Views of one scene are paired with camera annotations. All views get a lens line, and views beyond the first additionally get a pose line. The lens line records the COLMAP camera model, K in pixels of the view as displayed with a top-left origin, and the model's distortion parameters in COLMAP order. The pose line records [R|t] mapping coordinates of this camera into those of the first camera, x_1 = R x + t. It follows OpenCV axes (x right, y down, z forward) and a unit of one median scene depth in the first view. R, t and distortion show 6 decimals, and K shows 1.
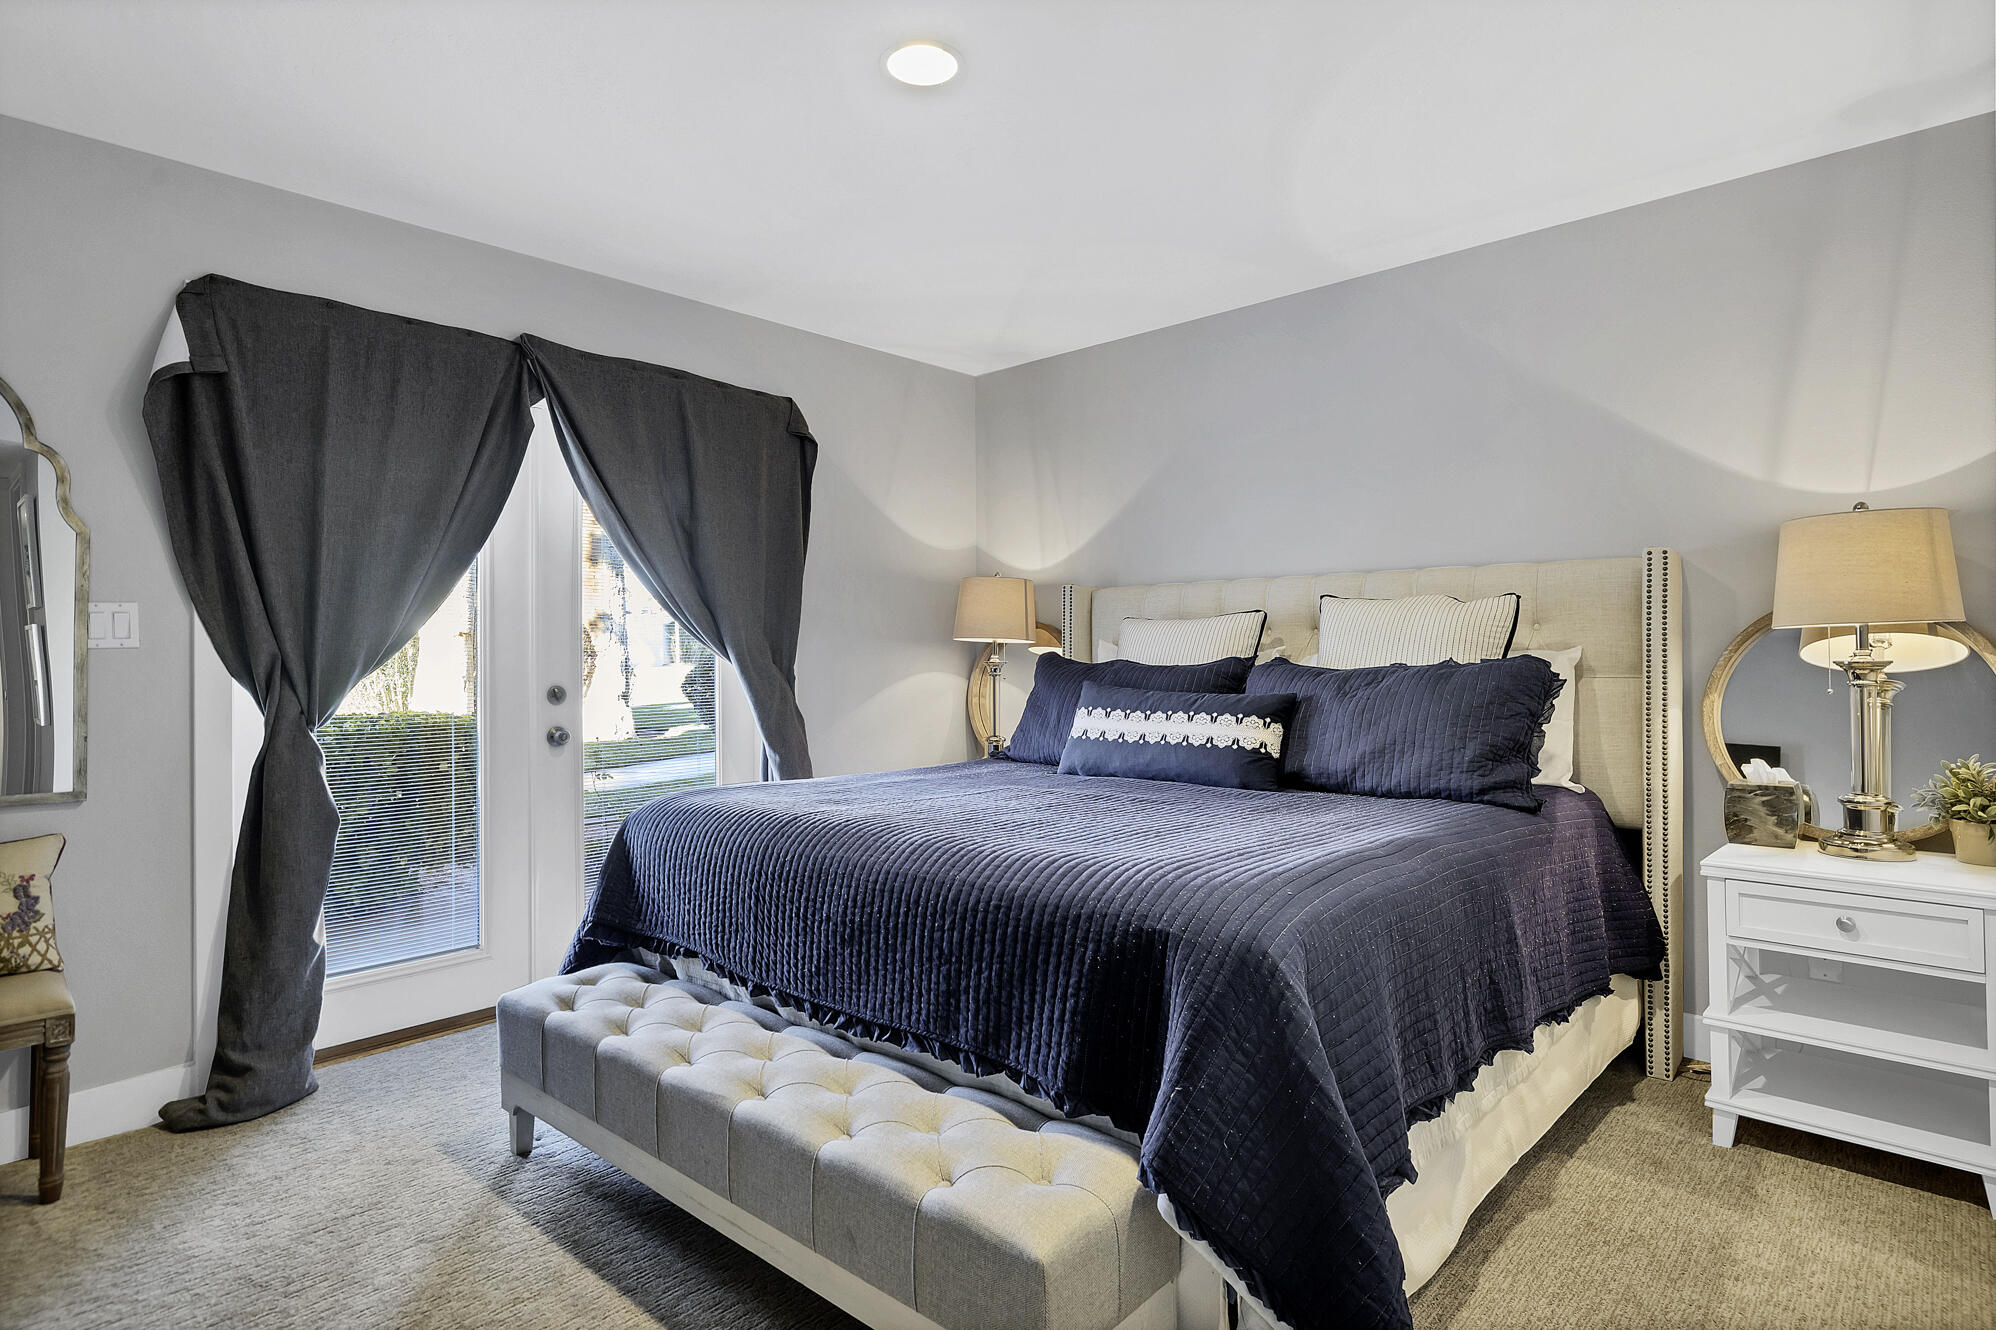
lens RADIAL K [[1015.4, 0, 990.8], [0, 1015.4, 656.0], [0, 0, 1]] dist [-0.002511, 0.003060]
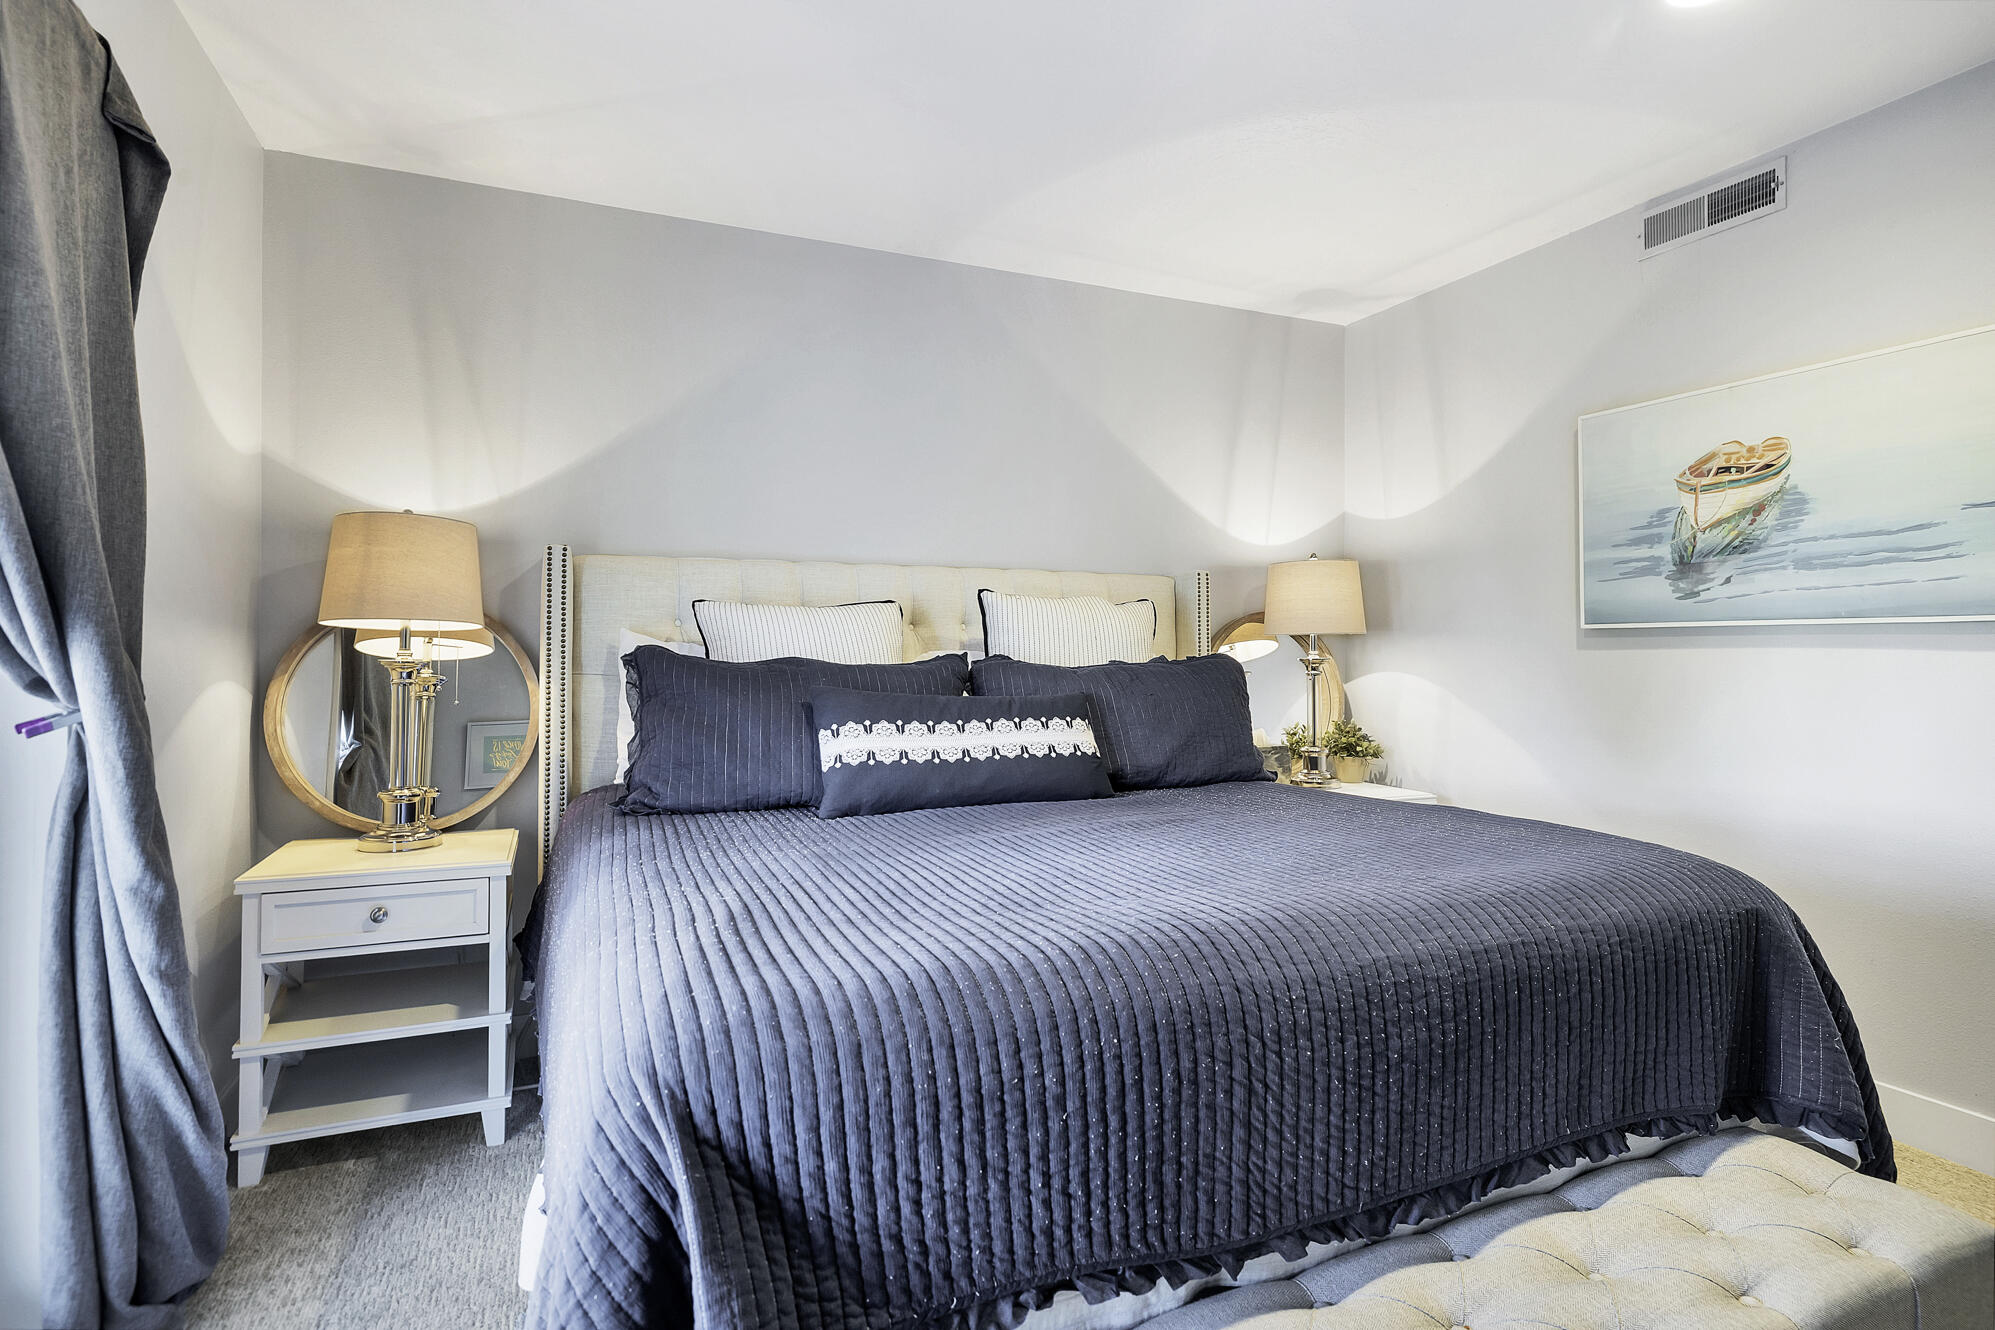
lens RADIAL K [[1014.9, 0, 997.4], [0, 1014.9, 662.8], [0, 0, 1]] dist [-0.002511, 0.003060]
pose [[0.411550, -0.001285, 0.911386, -0.619523], [0.000759, 0.999999, 0.001067, 0.008568], [-0.911387, 0.000252, 0.411550, 0.716899]]
